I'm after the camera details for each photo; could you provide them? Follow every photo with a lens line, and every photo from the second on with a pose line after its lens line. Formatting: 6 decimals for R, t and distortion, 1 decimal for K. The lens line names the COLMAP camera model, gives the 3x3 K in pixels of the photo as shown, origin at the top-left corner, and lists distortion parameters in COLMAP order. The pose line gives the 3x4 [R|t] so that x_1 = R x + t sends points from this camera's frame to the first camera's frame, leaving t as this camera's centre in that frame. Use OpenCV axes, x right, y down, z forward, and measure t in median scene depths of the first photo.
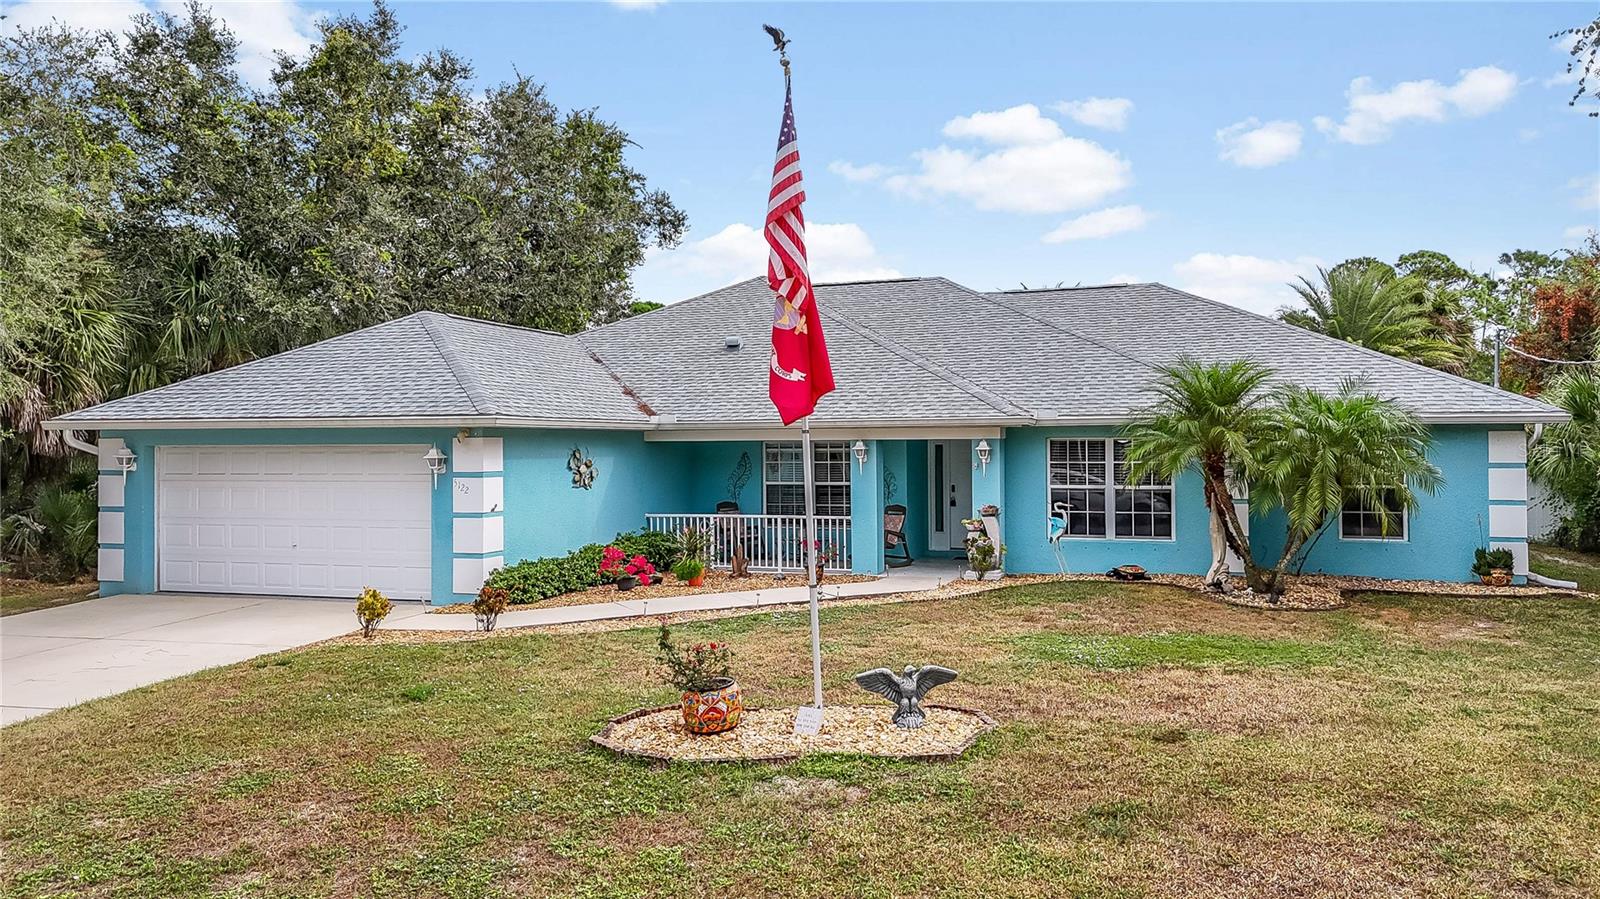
lens RADIAL K [[1191.2, 0, 800.8], [0, 1191.2, 445.7], [0, 0, 1]] dist [0.072942, 0.000255]
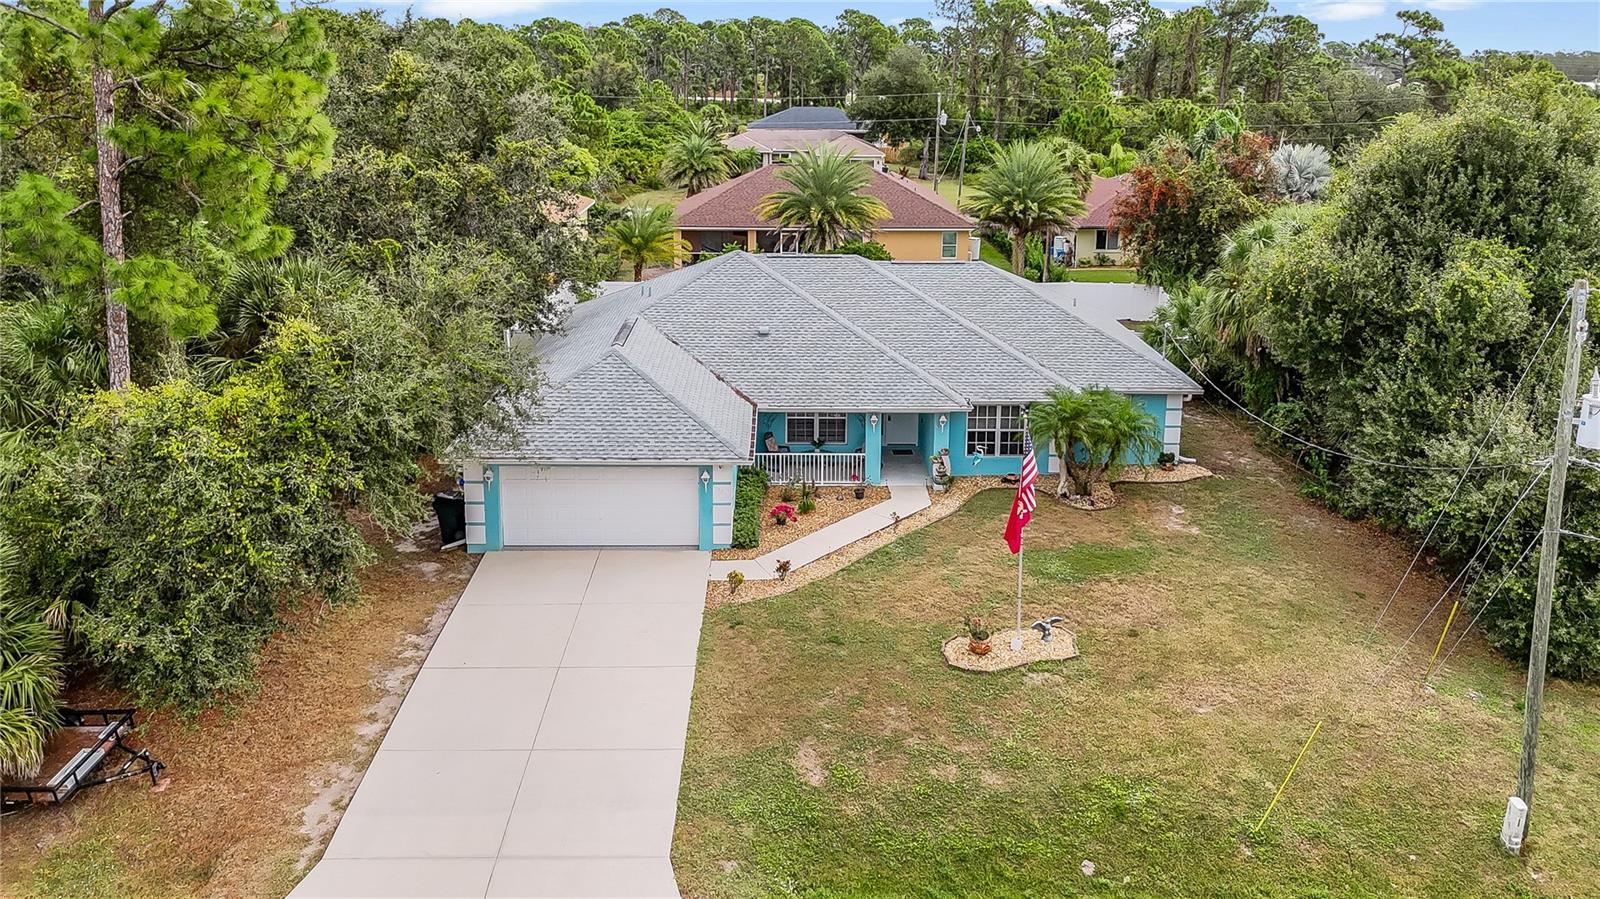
lens RADIAL K [[1226.2, 0, 797.9], [0, 1226.2, 288.3], [0, 0, 1]] dist [0.044175, -0.041586]
pose [[0.938156, -0.050153, 0.342560, -0.687923], [-0.015112, 0.982576, 0.185243, -0.537103], [-0.345882, -0.178964, 0.921052, -0.630063]]
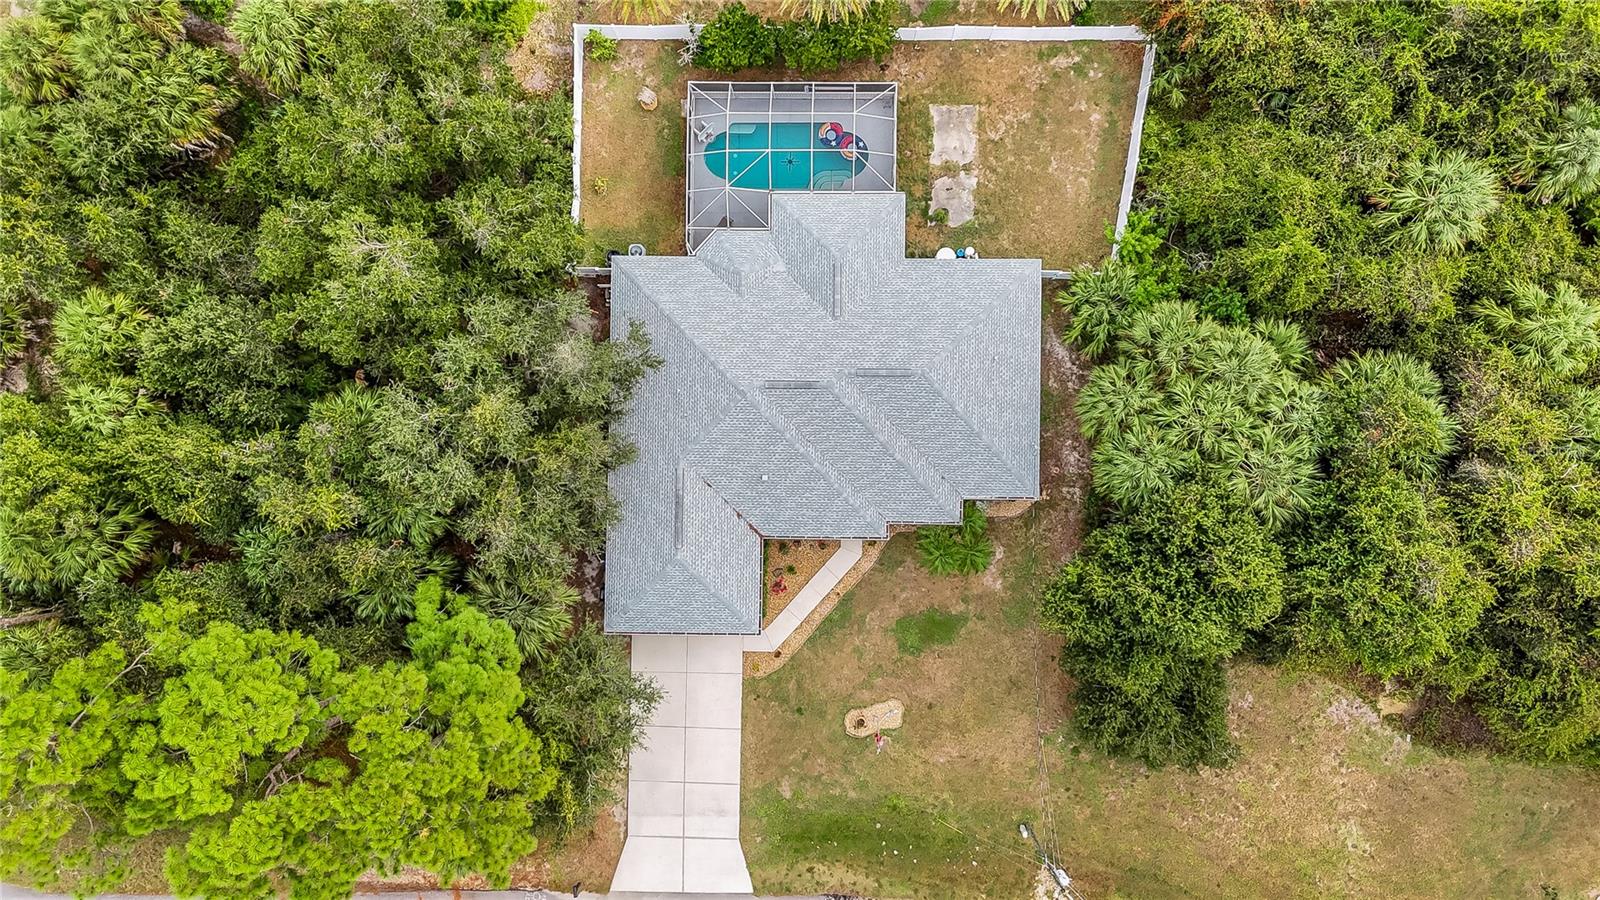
lens RADIAL K [[1183.9, 0, 800.0], [0, 1183.9, 450.0], [0, 0, 1]] dist [0.038591, -0.014147]
pose [[0.947689, -0.319069, -0.008986, 0.067363], [0.021867, 0.036809, 0.999083, -3.072947], [-0.318446, -0.947016, 0.041860, 1.111062]]
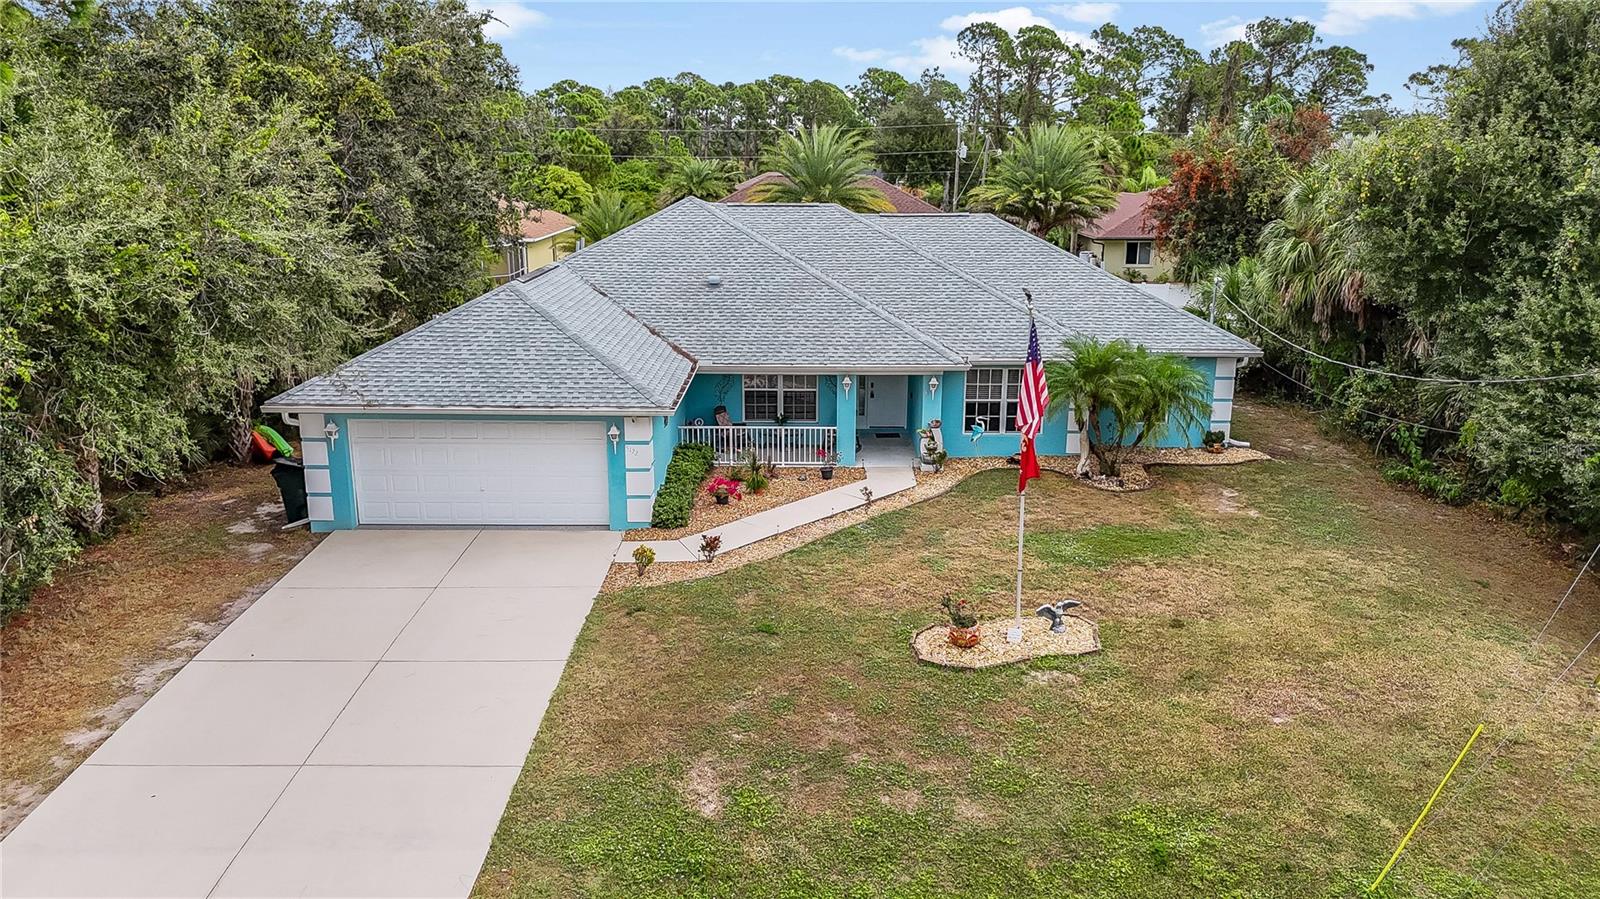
lens RADIAL K [[1183.9, 0, 800.0], [0, 1183.9, 449.5], [0, 0, 1]] dist [0.038591, -0.014147]
pose [[0.946543, -0.071361, 0.314585, -0.459787], [-0.009211, 0.968847, 0.247489, -0.272460], [-0.322446, -0.237156, 0.916398, -0.301271]]
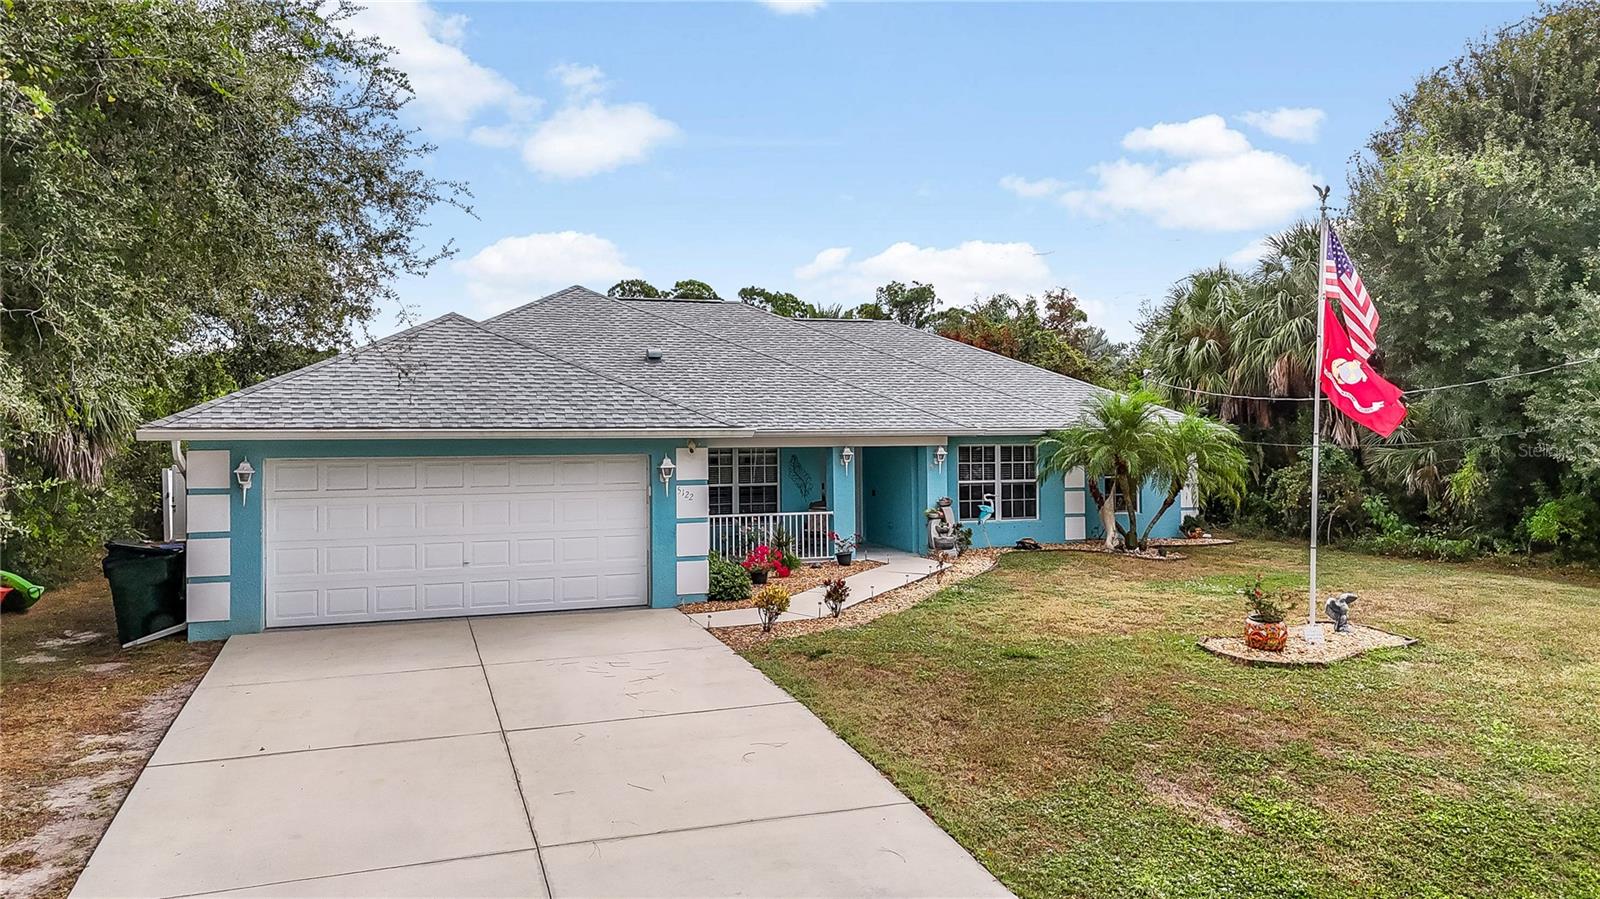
lens RADIAL K [[1203.6, 0, 800.8], [0, 1203.6, 443.9], [0, 0, 1]] dist [0.087589, -0.078738]
pose [[0.784630, -0.004312, 0.619949, -0.739719], [0.004791, 0.999988, 0.000892, -0.008977], [-0.619946, 0.002270, 0.784641, 0.088728]]
